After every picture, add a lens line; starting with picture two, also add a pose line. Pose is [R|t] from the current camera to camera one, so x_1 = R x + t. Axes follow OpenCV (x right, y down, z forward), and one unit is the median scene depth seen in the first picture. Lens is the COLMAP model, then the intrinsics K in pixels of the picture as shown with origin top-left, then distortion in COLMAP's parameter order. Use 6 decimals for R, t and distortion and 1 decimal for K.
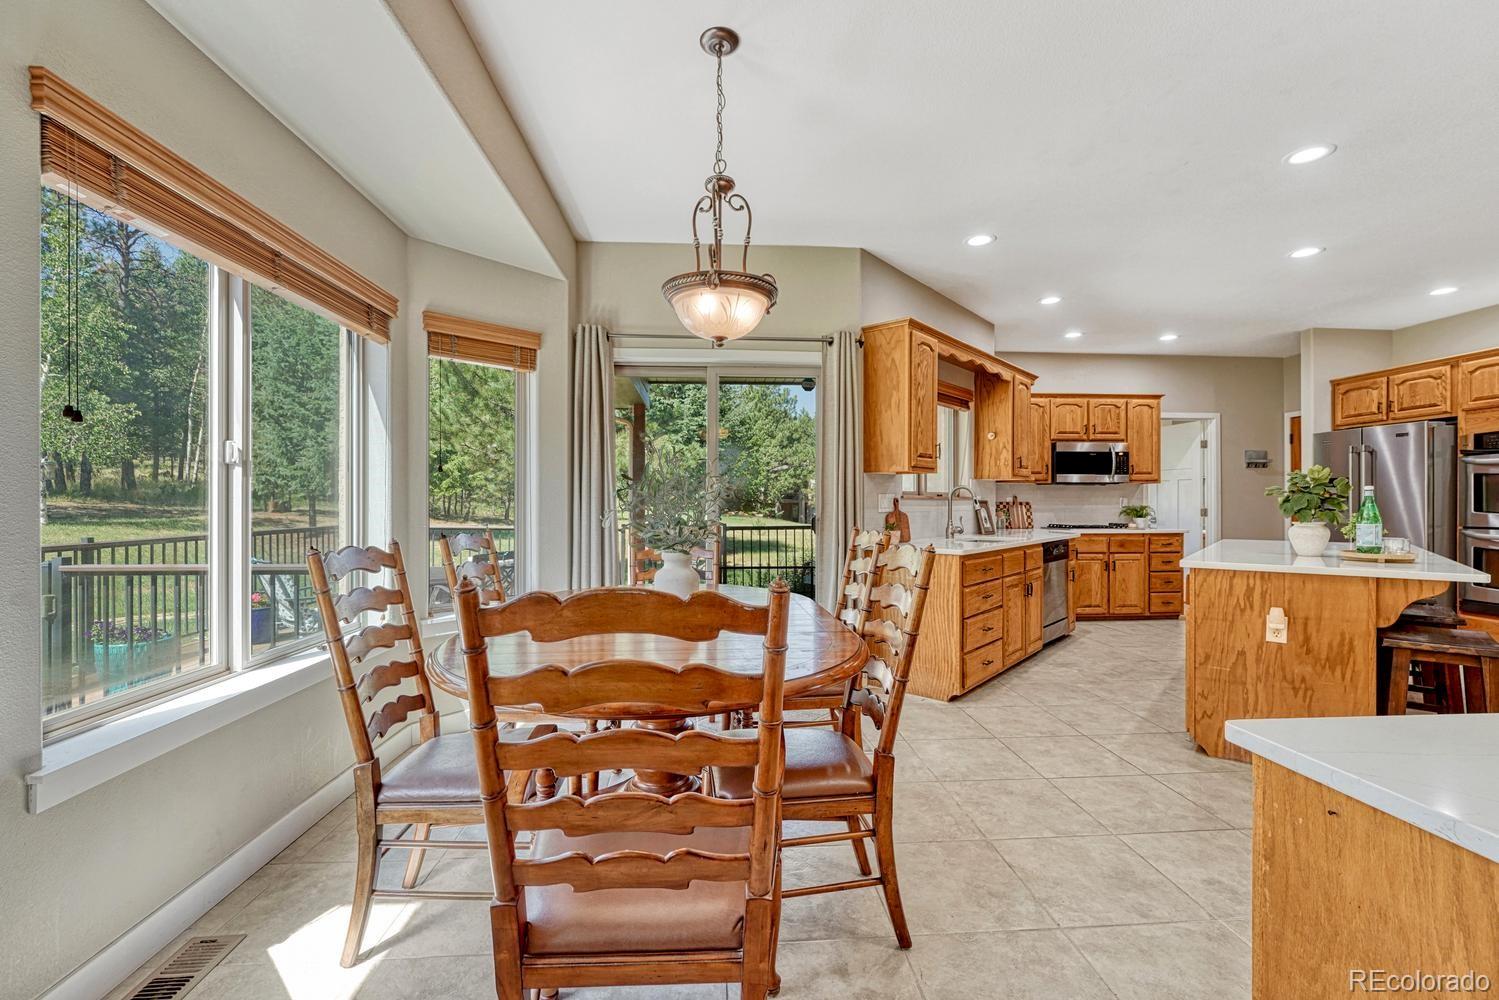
lens RADIAL K [[629.7, 0, 749.9], [0, 629.7, 502.5], [0, 0, 1]] dist [-0.010337, 0.000468]
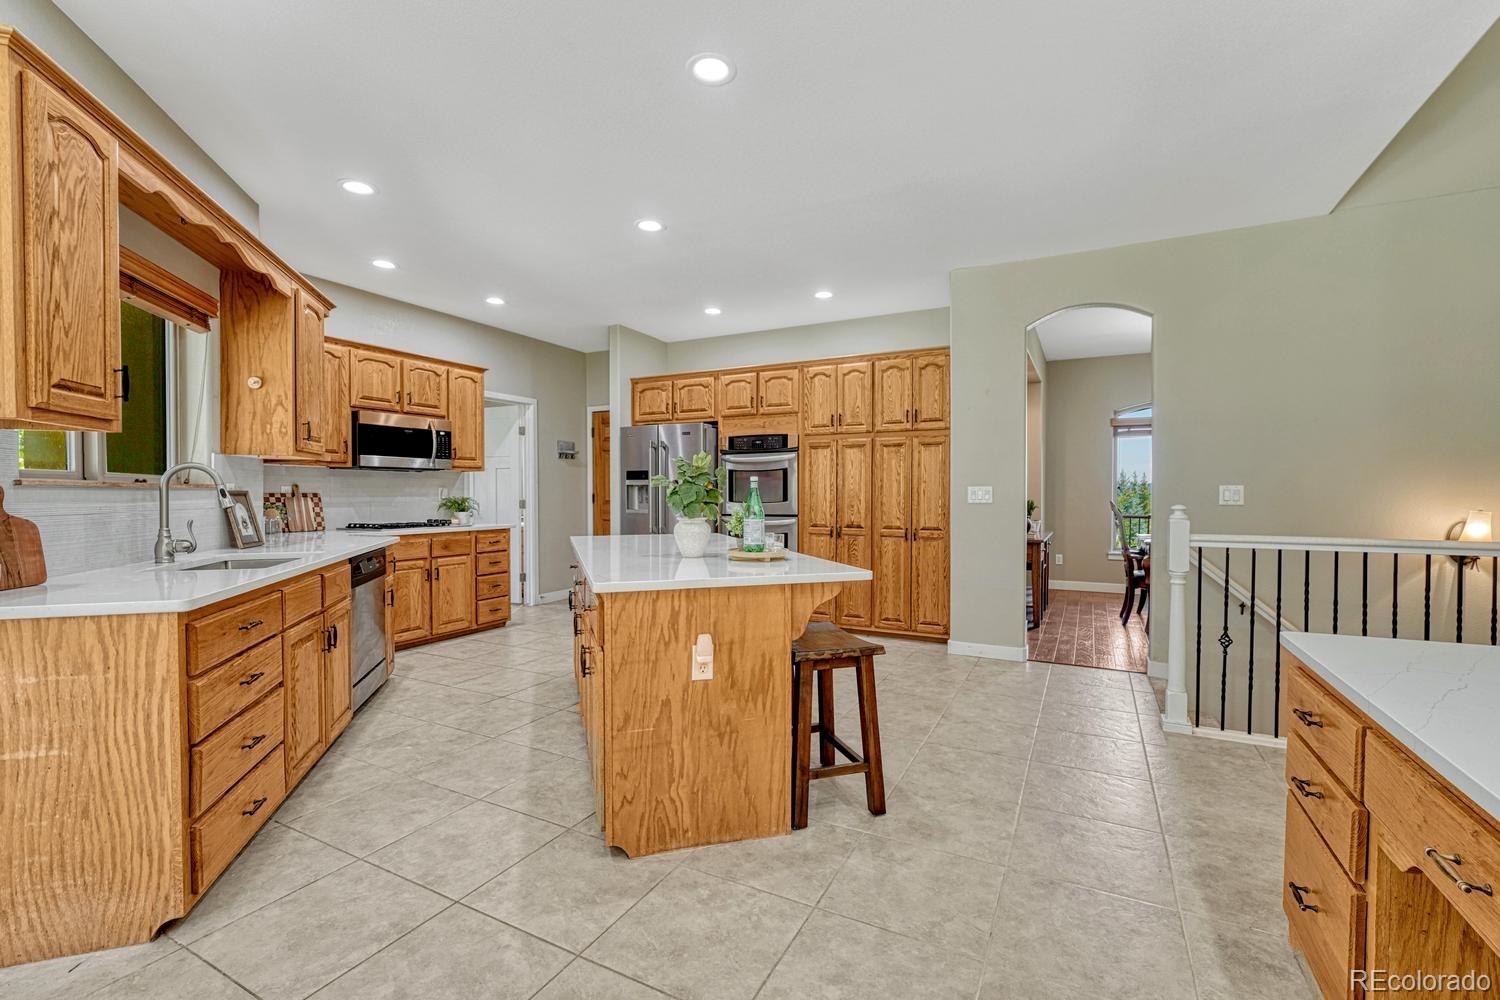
lens RADIAL K [[648.0, 0, 748.8], [0, 648.0, 503.2], [0, 0, 1]] dist [-0.005177, 0.000019]
pose [[0.521276, -0.012916, 0.853290, 0.103537], [-0.001060, 0.999875, 0.015783, -0.001599], [-0.853387, -0.009132, 0.521197, 0.277482]]
